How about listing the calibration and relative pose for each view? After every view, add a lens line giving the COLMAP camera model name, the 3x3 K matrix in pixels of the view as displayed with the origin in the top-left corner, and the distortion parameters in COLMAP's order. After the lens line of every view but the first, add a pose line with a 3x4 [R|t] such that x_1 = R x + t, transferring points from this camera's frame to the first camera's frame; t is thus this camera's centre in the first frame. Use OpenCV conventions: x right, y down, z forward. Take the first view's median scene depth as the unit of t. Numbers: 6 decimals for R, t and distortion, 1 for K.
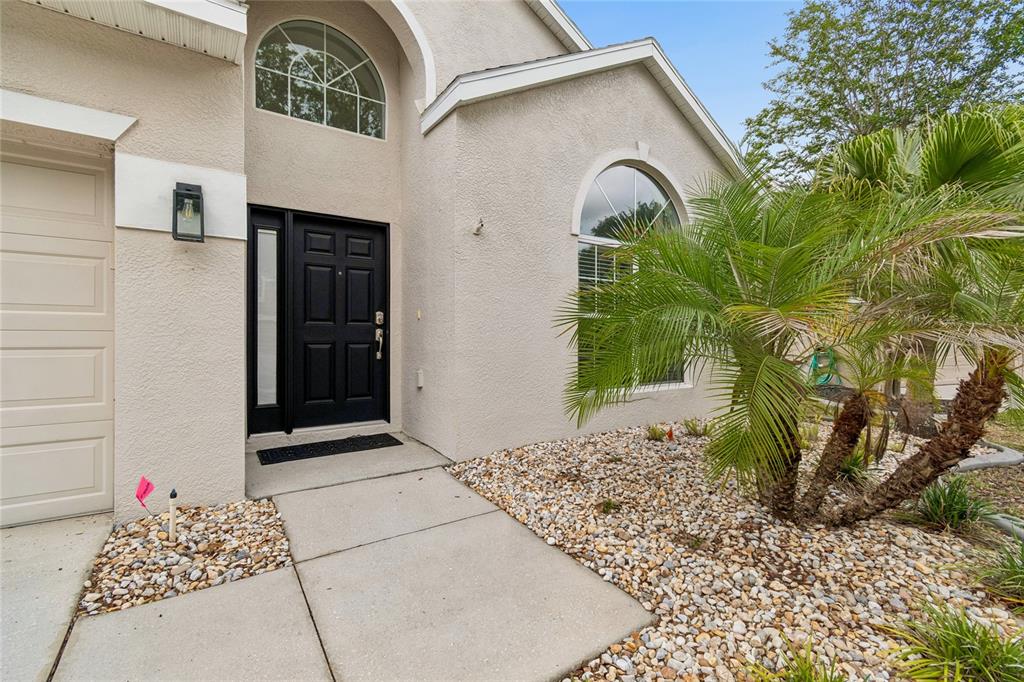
lens RADIAL K [[443.9, 0, 512.0], [0, 443.9, 341.0], [0, 0, 1]] dist [0.000930, 0.000050]
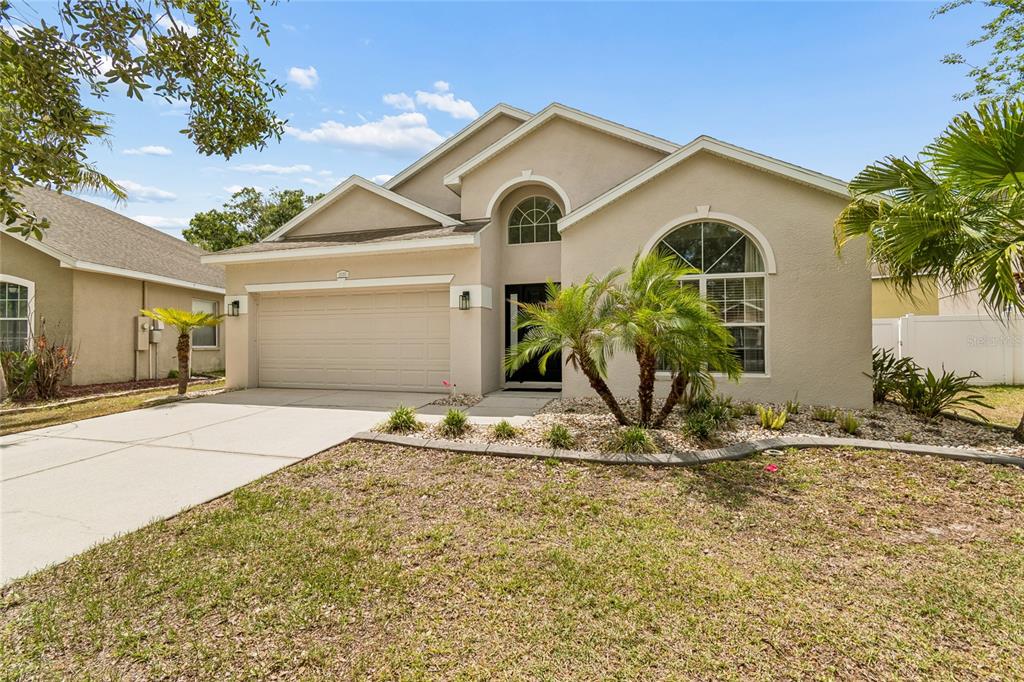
lens RADIAL K [[443.9, 0, 512.0], [0, 443.9, 341.0], [0, 0, 1]] dist [0.000930, 0.000050]
pose [[0.649527, -0.014429, -0.760202, 1.235414], [-0.001577, 0.999792, -0.020324, 0.043671], [0.760337, 0.014399, 0.649369, -0.526396]]
